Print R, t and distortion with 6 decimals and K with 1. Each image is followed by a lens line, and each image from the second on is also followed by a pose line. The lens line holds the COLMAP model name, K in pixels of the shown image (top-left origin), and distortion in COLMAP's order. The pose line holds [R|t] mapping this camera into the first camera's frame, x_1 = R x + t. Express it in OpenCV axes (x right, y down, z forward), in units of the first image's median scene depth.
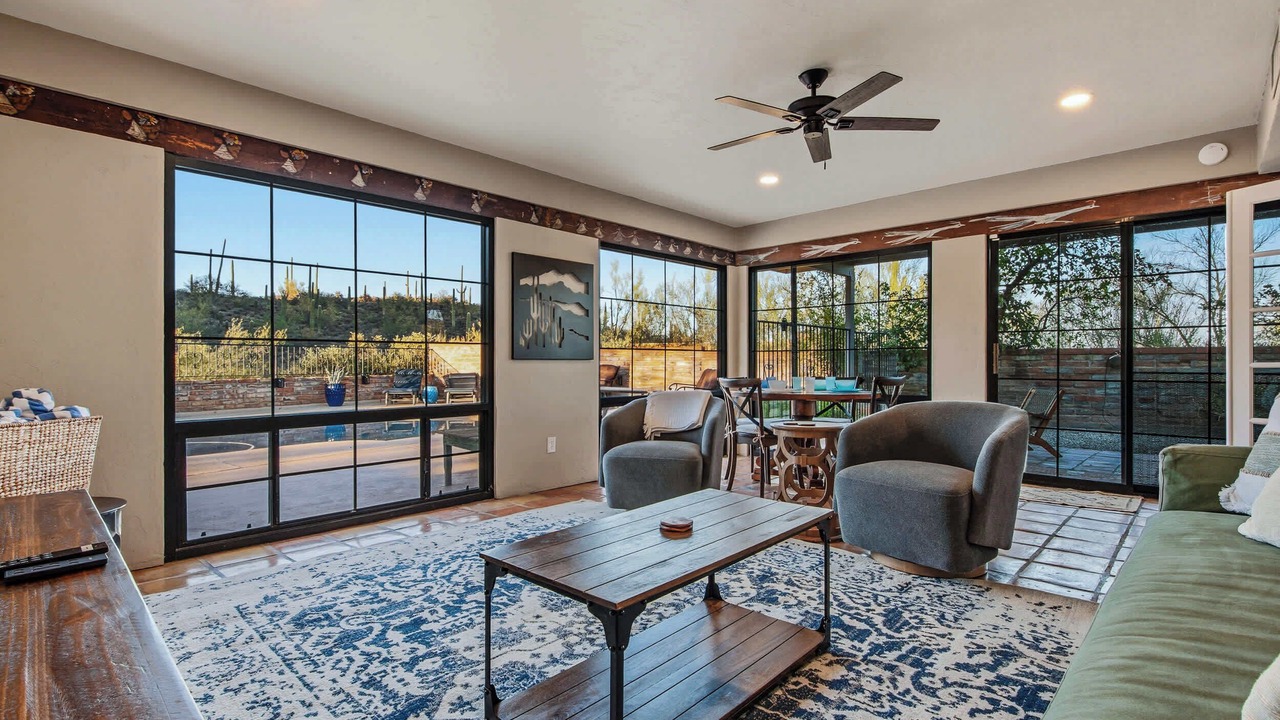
lens RADIAL K [[571.3, 0, 633.0], [0, 571.3, 364.7], [0, 0, 1]] dist [0.005669, 0.000808]
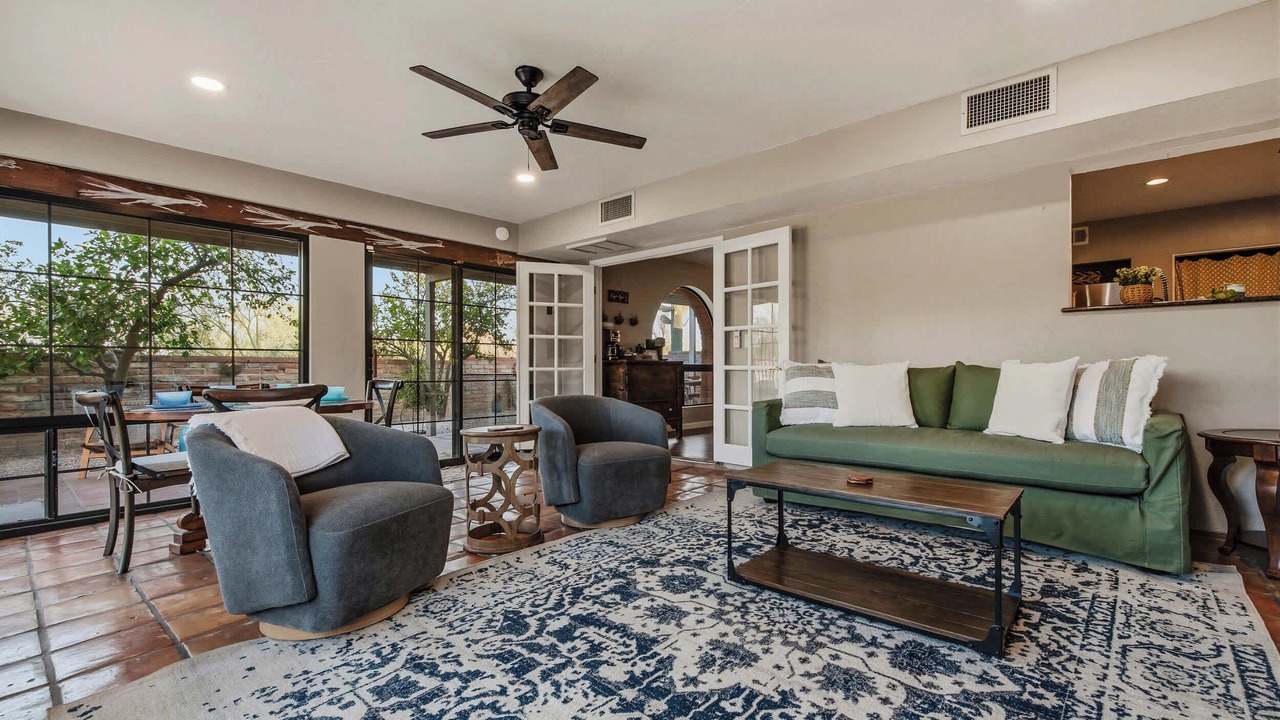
lens RADIAL K [[571.3, 0, 634.7], [0, 571.3, 365.7], [0, 0, 1]] dist [0.005669, 0.000808]
pose [[-0.032401, 0.011303, 0.999411, -0.513298], [0.007314, 0.999912, -0.011071, 0.010339], [-0.999448, 0.006951, -0.032480, 0.644347]]
